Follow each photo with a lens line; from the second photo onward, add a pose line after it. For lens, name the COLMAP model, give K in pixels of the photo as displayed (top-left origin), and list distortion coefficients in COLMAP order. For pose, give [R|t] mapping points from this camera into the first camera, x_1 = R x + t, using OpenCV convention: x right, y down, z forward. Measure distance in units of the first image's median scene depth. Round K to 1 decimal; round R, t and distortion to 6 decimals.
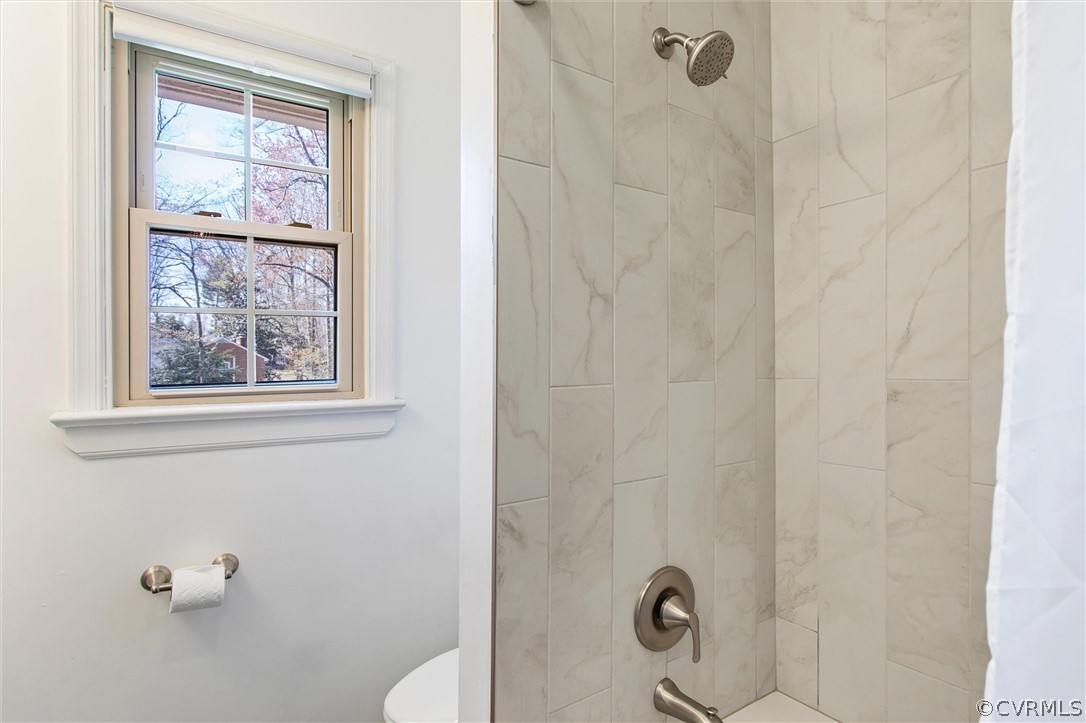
lens RADIAL K [[592.2, 0, 543.0], [0, 592.2, 361.5], [0, 0, 1]] dist [0.017606, 0.000352]
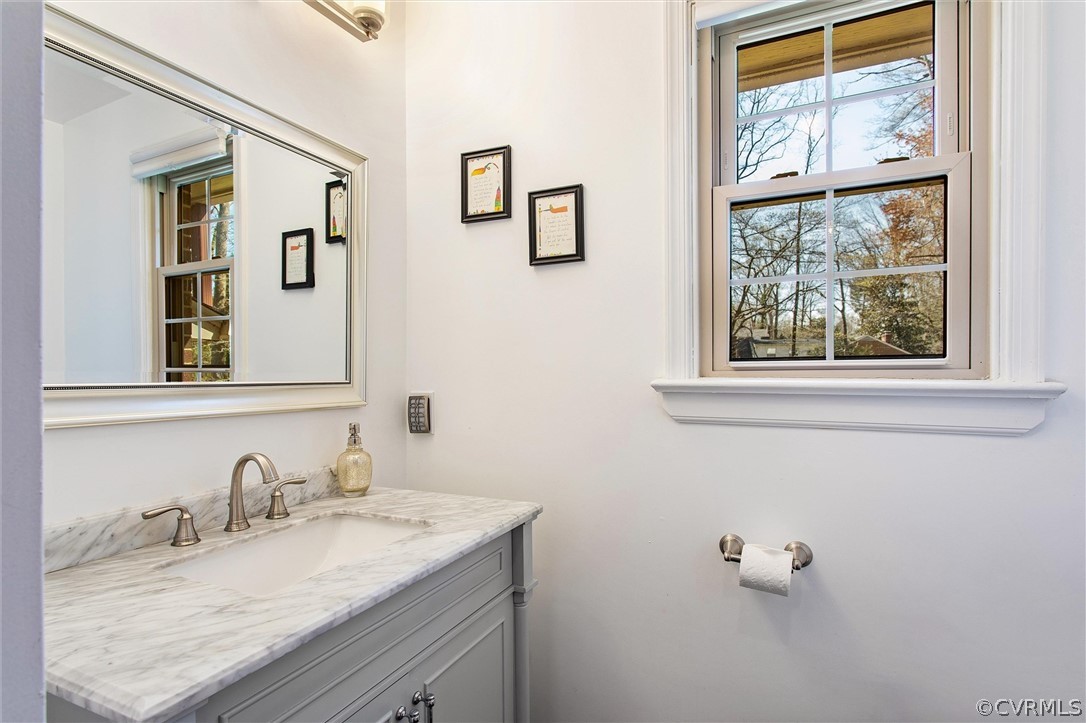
lens RADIAL K [[550.1, 0, 545.9], [0, 550.1, 366.4], [0, 0, 1]] dist [0.000603, 0.000589]
pose [[0.512704, 0.004893, -0.858552, -0.008549], [0.003734, 0.999962, 0.007929, 0.045580], [0.858557, -0.007271, 0.512666, 0.236608]]
